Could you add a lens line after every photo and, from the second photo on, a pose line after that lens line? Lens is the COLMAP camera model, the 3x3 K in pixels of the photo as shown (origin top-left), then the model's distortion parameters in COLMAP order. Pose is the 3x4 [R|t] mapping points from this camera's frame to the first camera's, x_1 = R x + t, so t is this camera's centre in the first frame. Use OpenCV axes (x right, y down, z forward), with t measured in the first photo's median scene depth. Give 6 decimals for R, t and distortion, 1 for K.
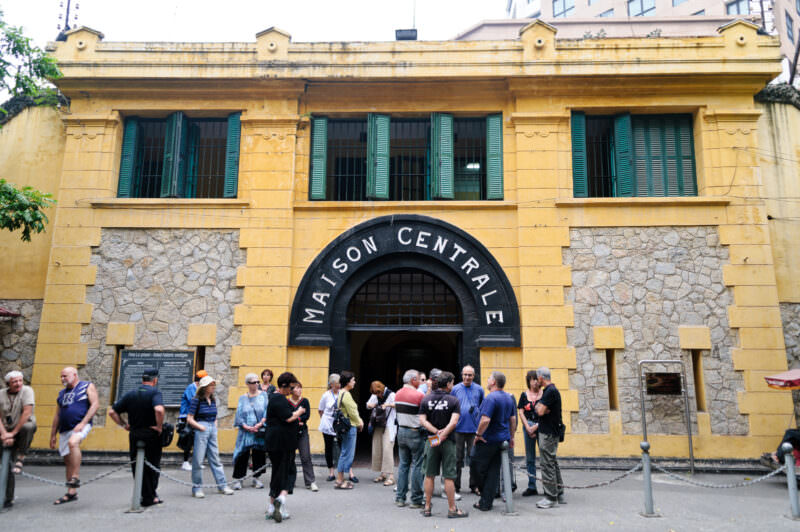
lens RADIAL K [[544.2, 0, 400.0], [0, 544.2, 266.0], [0, 0, 1]] dist [0.021468, -0.002896]
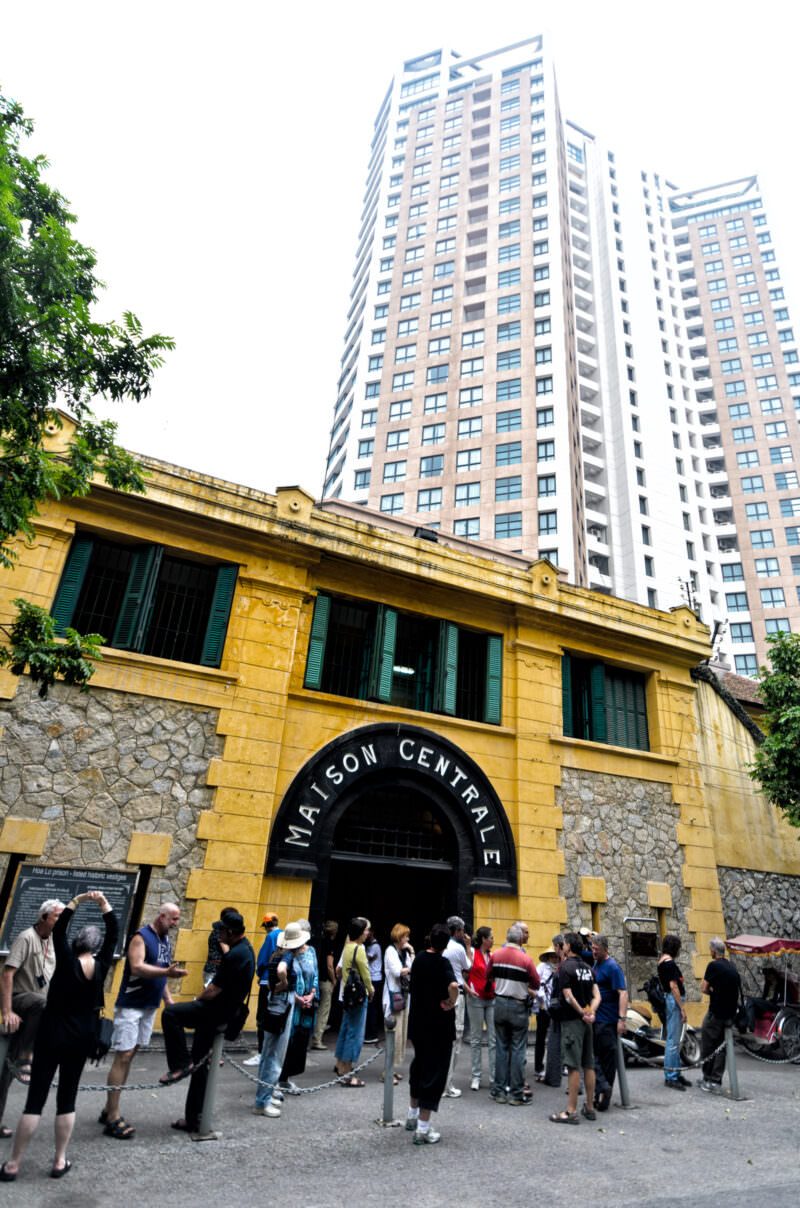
lens RADIAL K [[649.8, 0, 401.7], [0, 649.8, 606.5], [0, 0, 1]] dist [0.002069, 0.000914]
pose [[0.891039, 0.233703, 0.389143, -0.462227], [-0.139832, 0.956910, -0.254500, -0.008449], [-0.431852, 0.172355, 0.885323, 0.037025]]
